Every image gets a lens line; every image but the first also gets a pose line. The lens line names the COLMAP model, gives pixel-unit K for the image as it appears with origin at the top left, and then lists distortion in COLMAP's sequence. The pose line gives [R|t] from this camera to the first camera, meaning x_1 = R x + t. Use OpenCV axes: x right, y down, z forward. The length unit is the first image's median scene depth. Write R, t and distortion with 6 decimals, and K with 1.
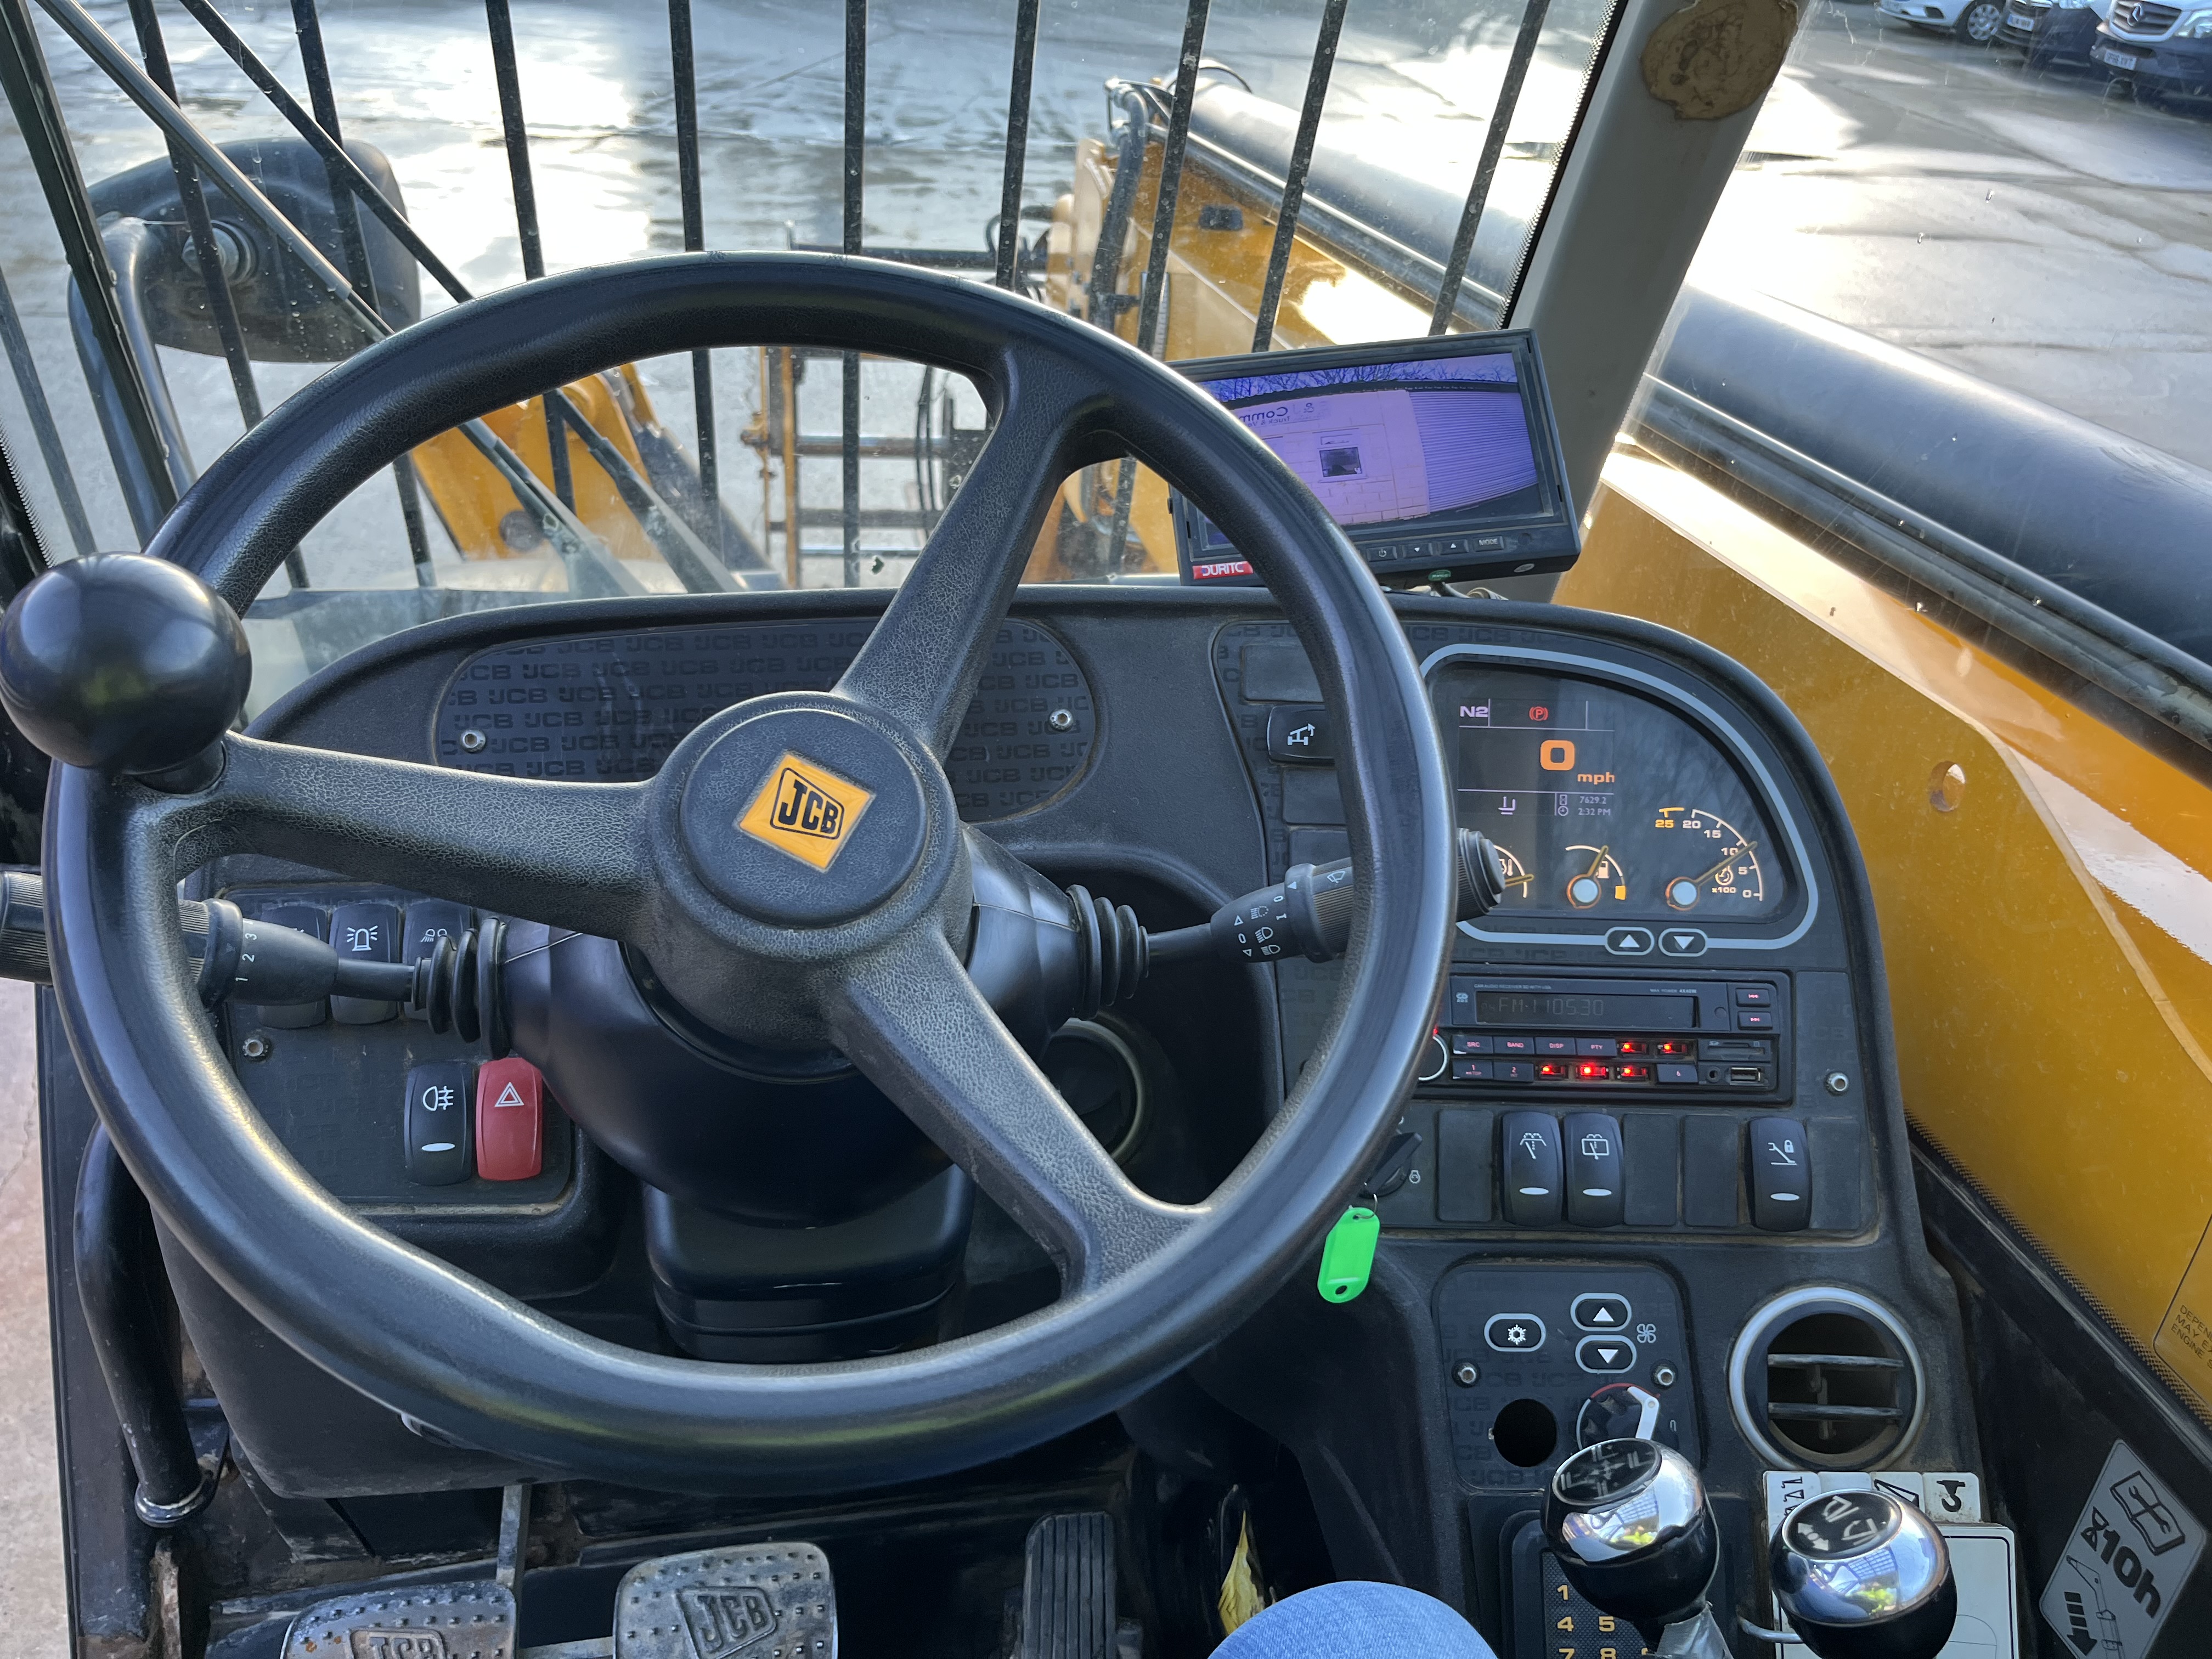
lens RADIAL K [[1636.0, 0, 1100.6], [0, 1636.0, 844.7], [0, 0, 1]] dist [0.012084, -0.044669]
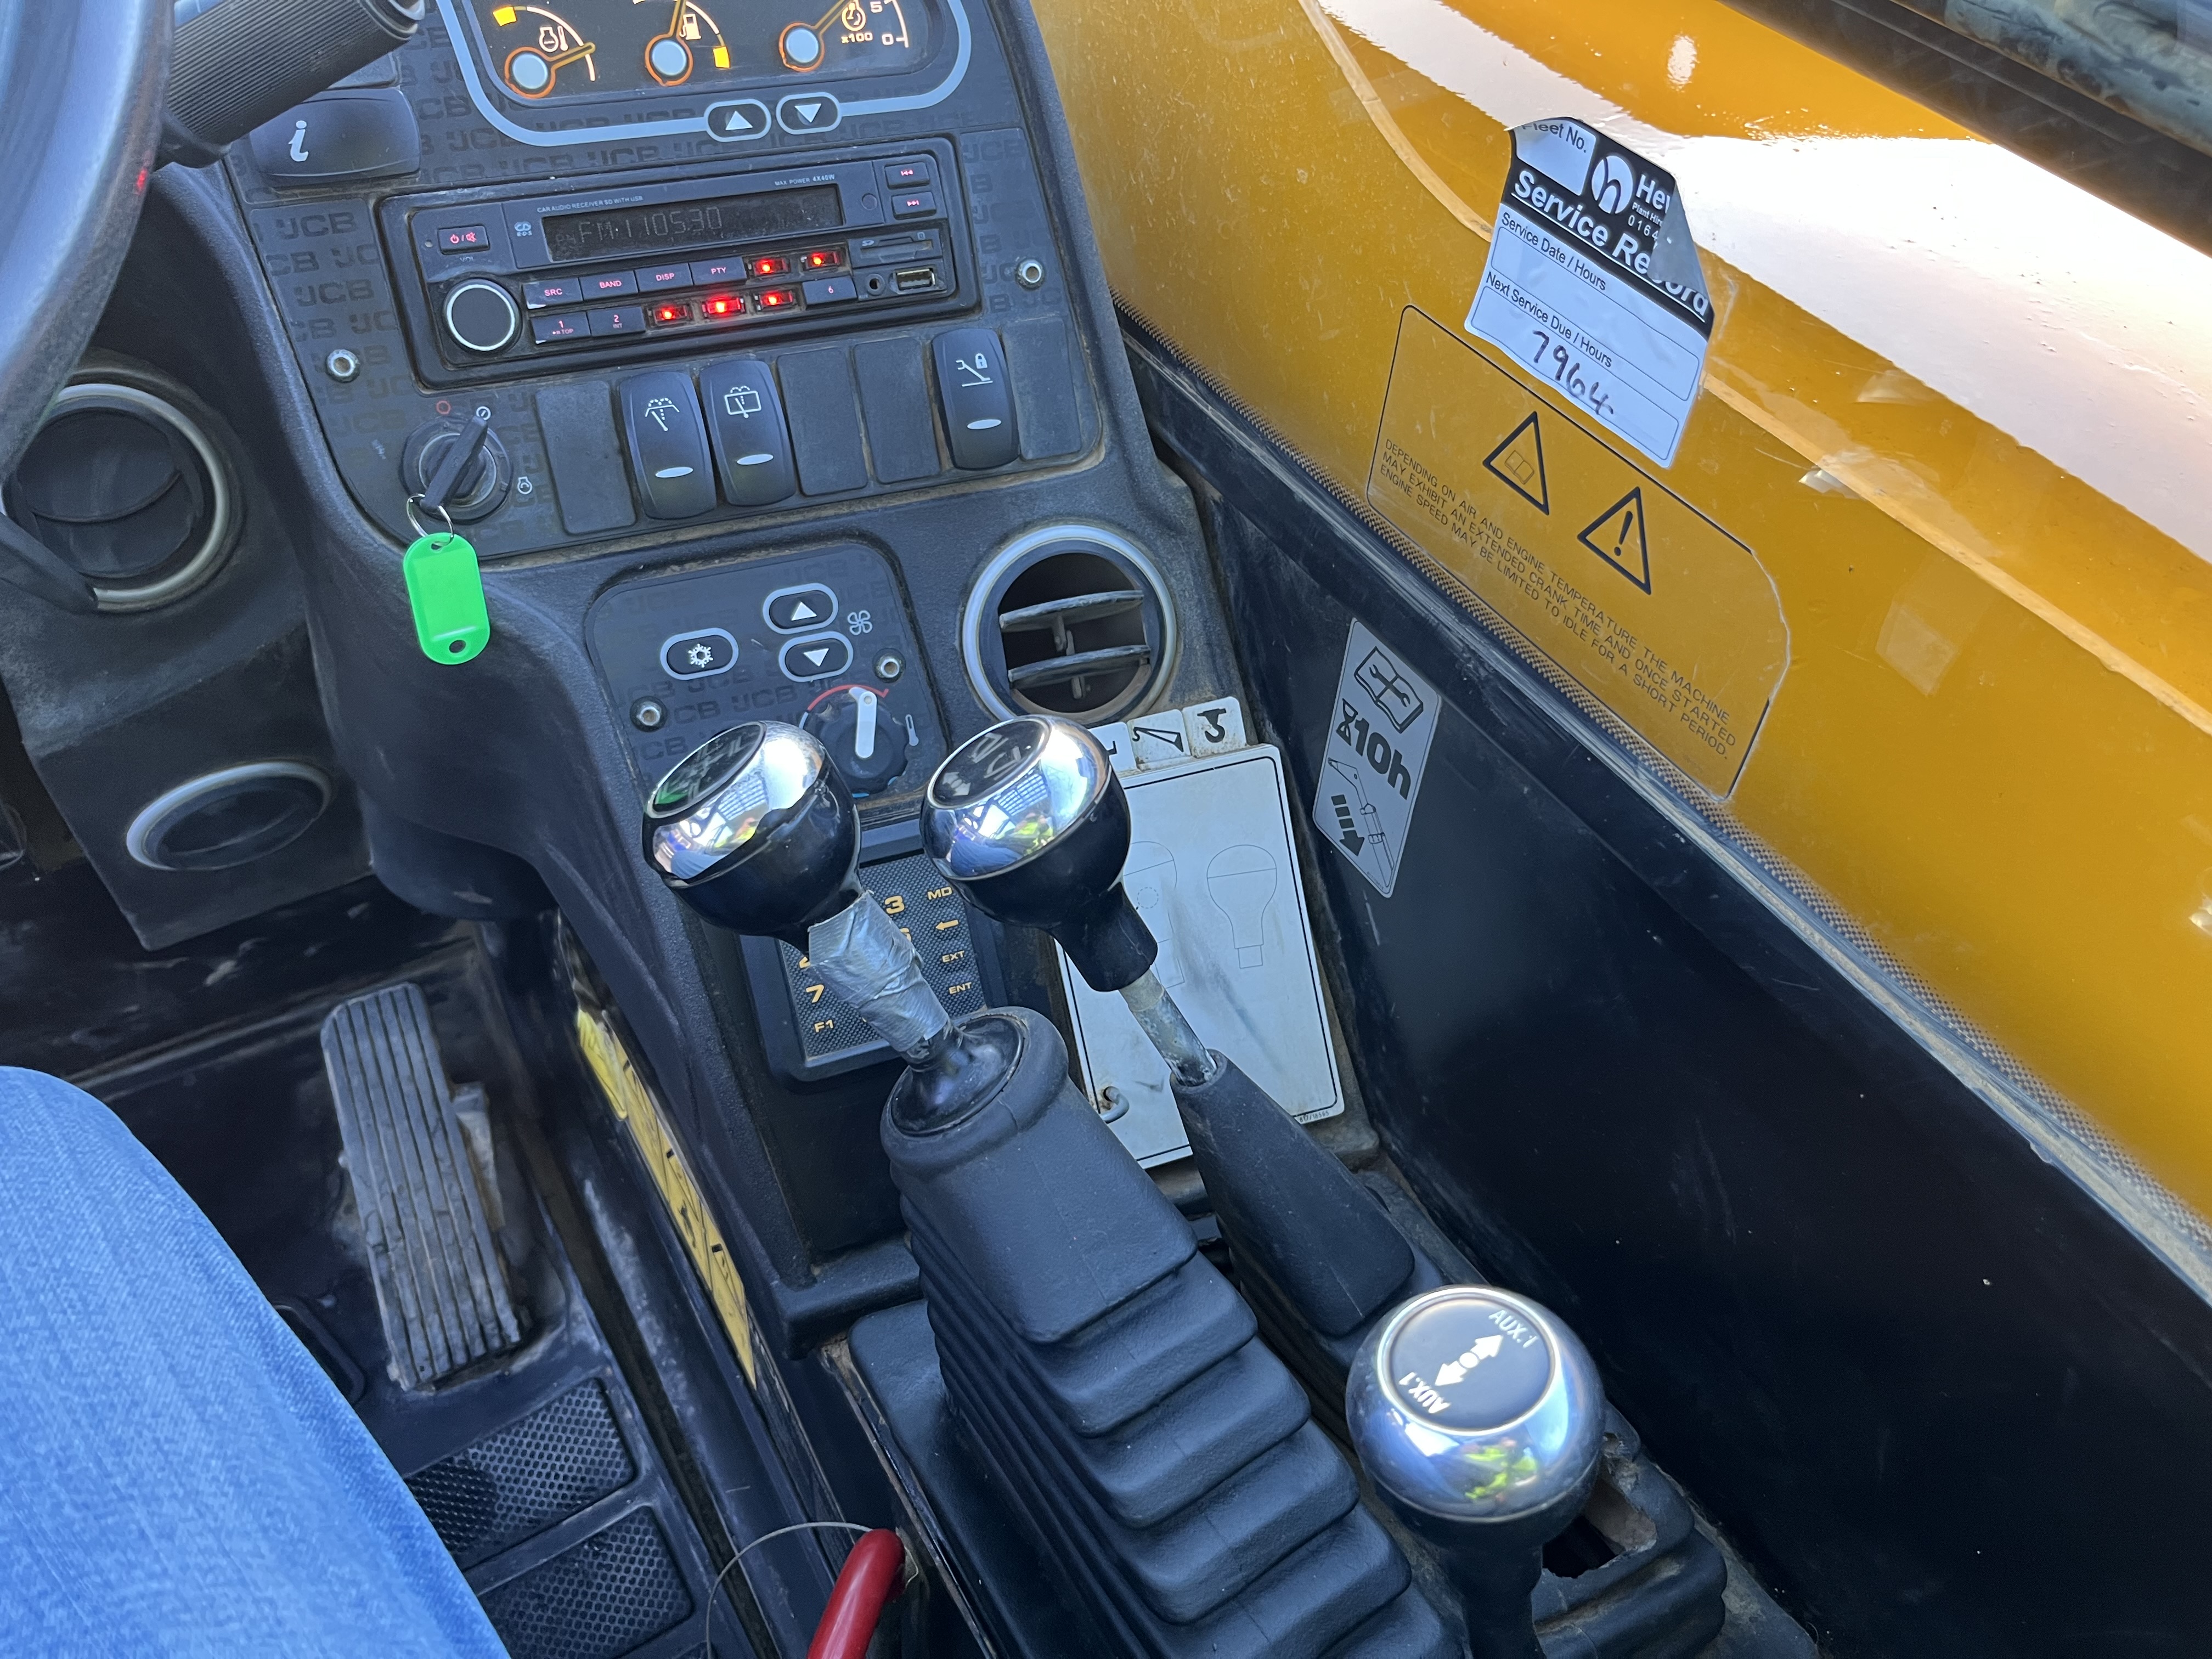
lens RADIAL K [[1636.0, 0, 1100.6], [0, 1636.0, 844.7], [0, 0, 1]] dist [0.012084, -0.044669]
pose [[0.941293, -0.237940, 0.239481, 0.224457], [0.147227, 0.927706, 0.343053, 0.136750], [-0.303794, -0.287656, 0.908275, 0.173517]]
